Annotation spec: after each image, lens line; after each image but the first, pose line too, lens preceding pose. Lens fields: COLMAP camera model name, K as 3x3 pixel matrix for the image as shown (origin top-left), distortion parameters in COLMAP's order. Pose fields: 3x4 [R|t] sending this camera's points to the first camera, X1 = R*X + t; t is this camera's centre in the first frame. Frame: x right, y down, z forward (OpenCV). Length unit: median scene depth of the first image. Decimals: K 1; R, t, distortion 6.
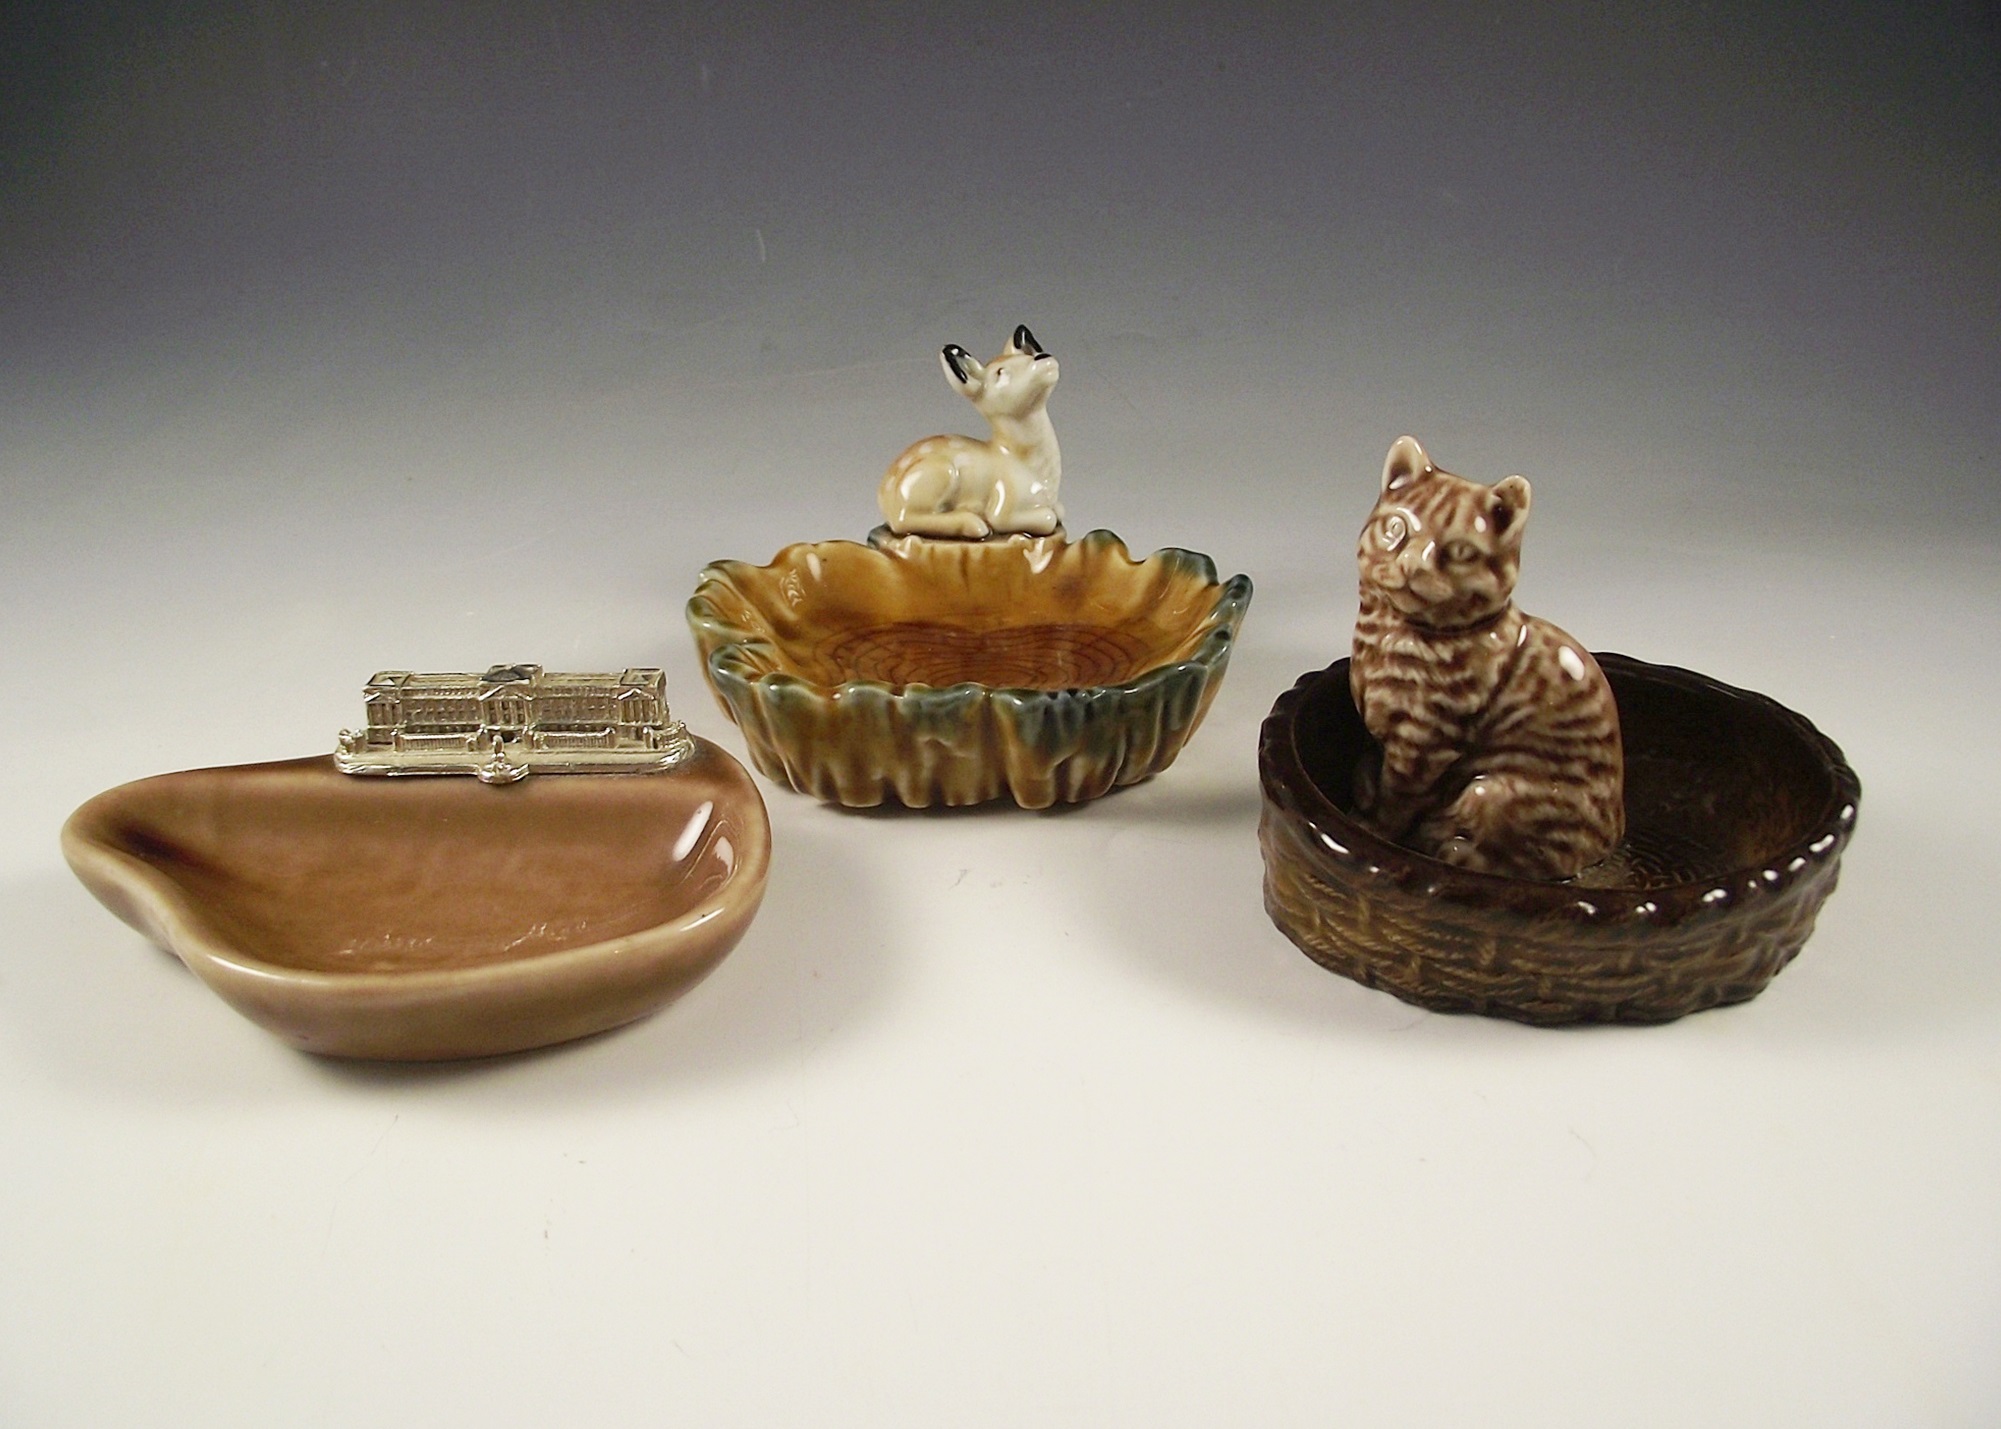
lens RADIAL K [[2053.8, 0, 1006.0], [0, 2053.8, 711.3], [0, 0, 1]] dist [0.026137, 0.000000]
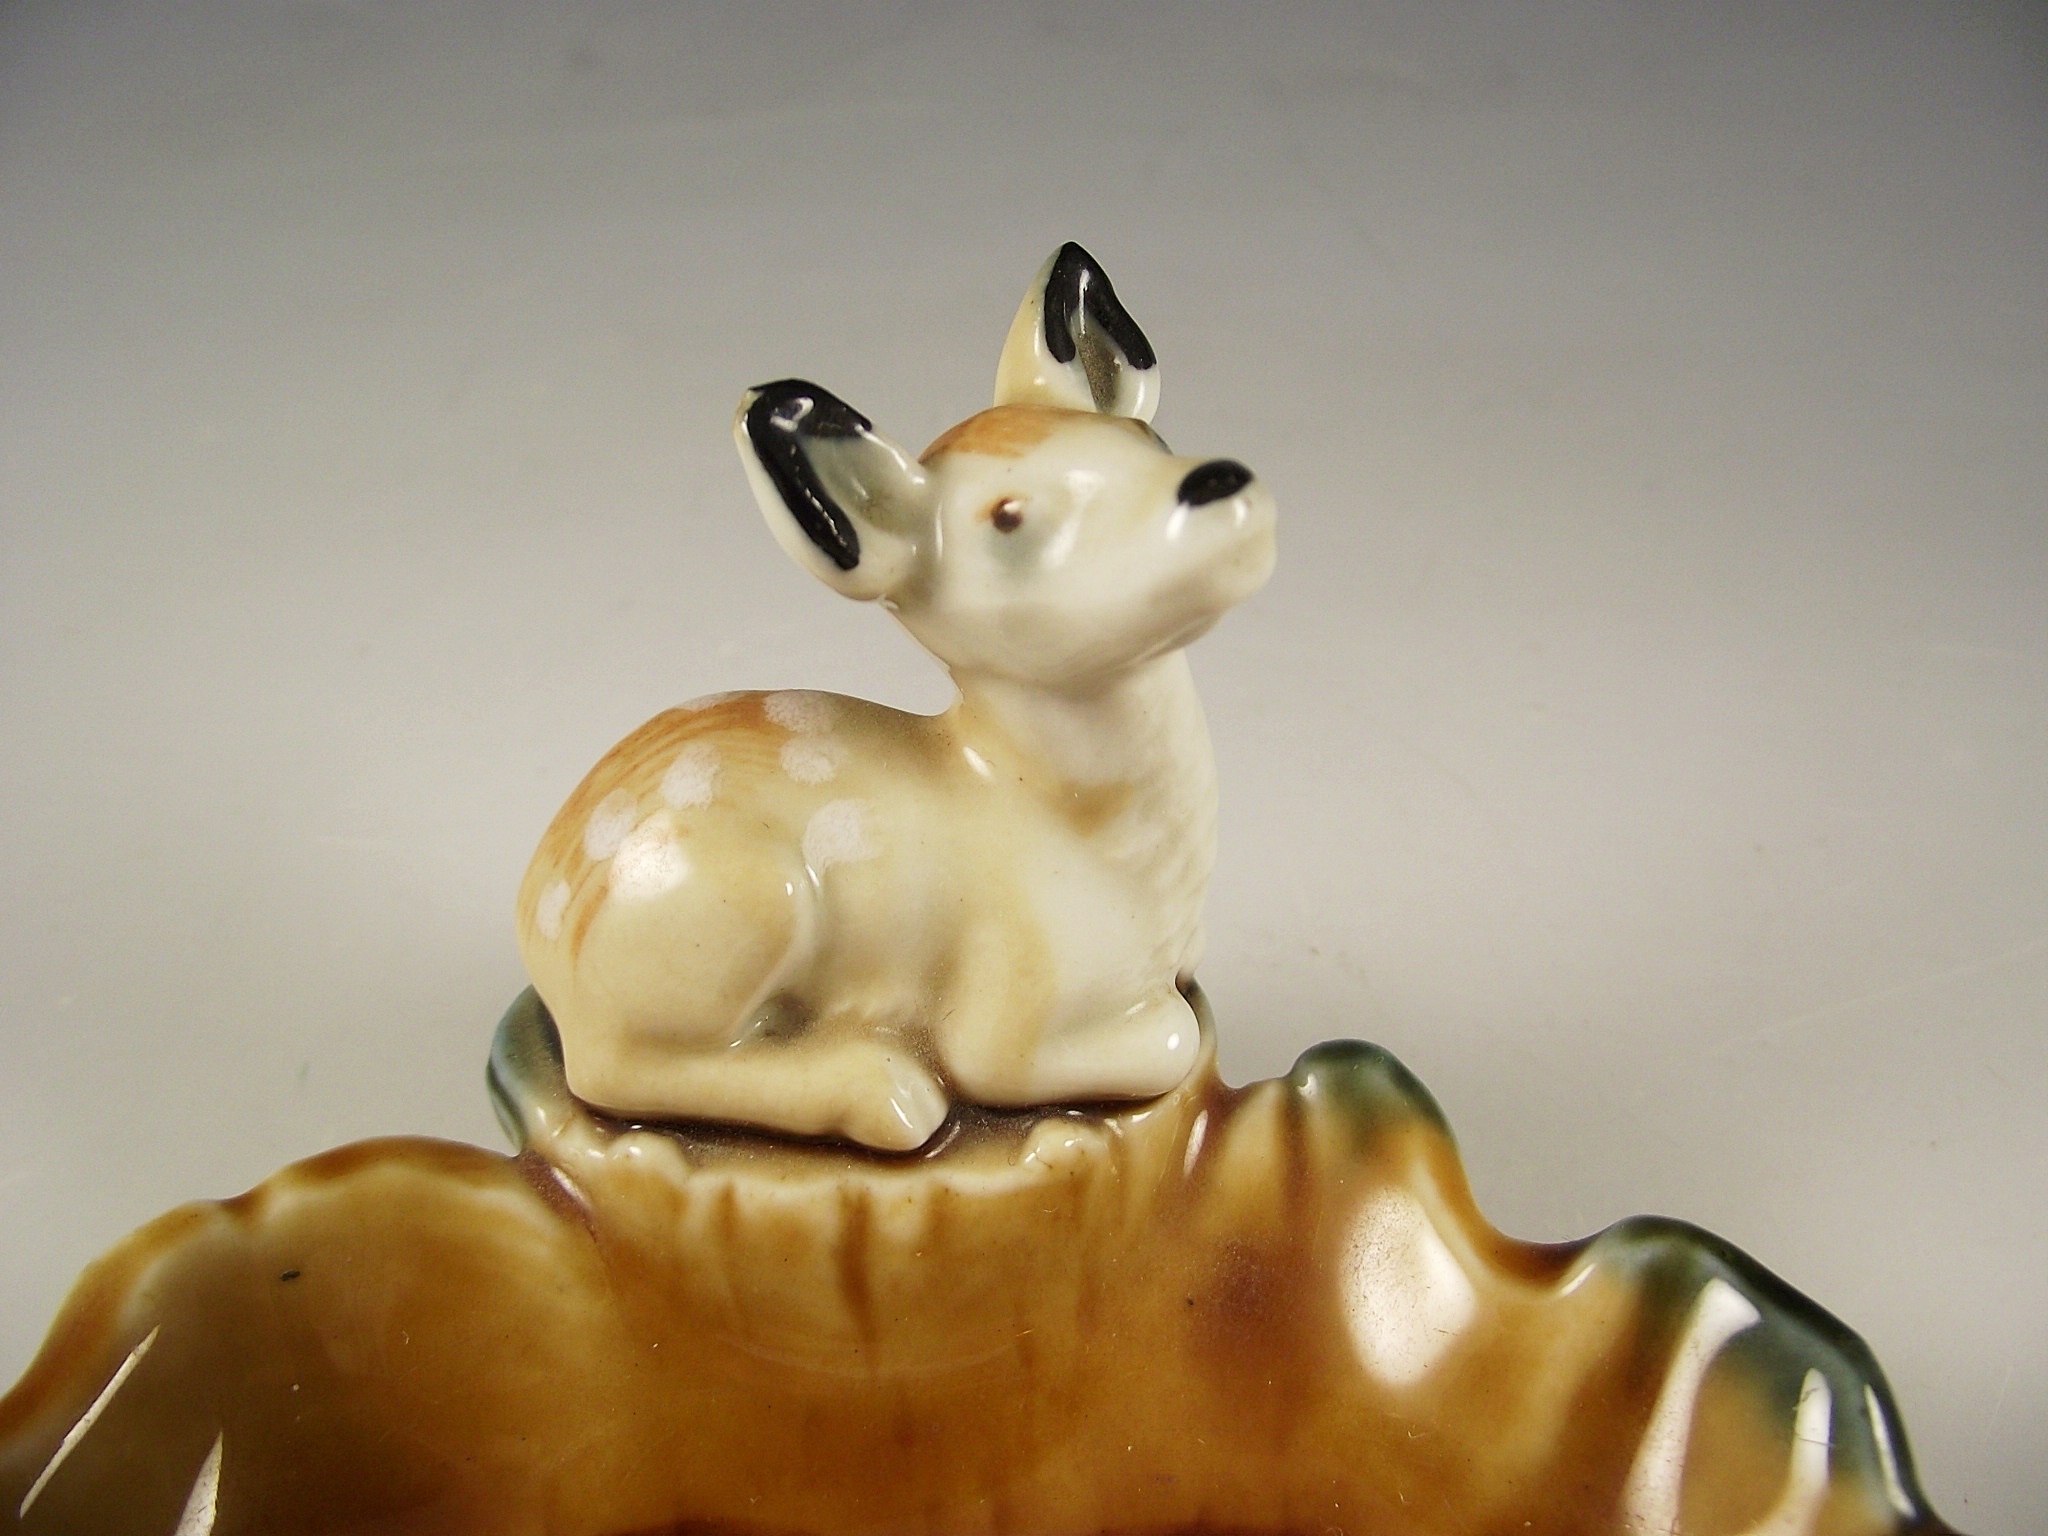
lens RADIAL K [[1805.6, 0, 1015.8], [0, 1805.6, 776.0], [0, 0, 1]] dist [0.001443, 0.000519]
pose [[0.995313, -0.012861, 0.095850, -0.021080], [-0.013375, 0.963287, 0.268142, -0.190362], [-0.095779, -0.268167, 0.958599, 0.801460]]
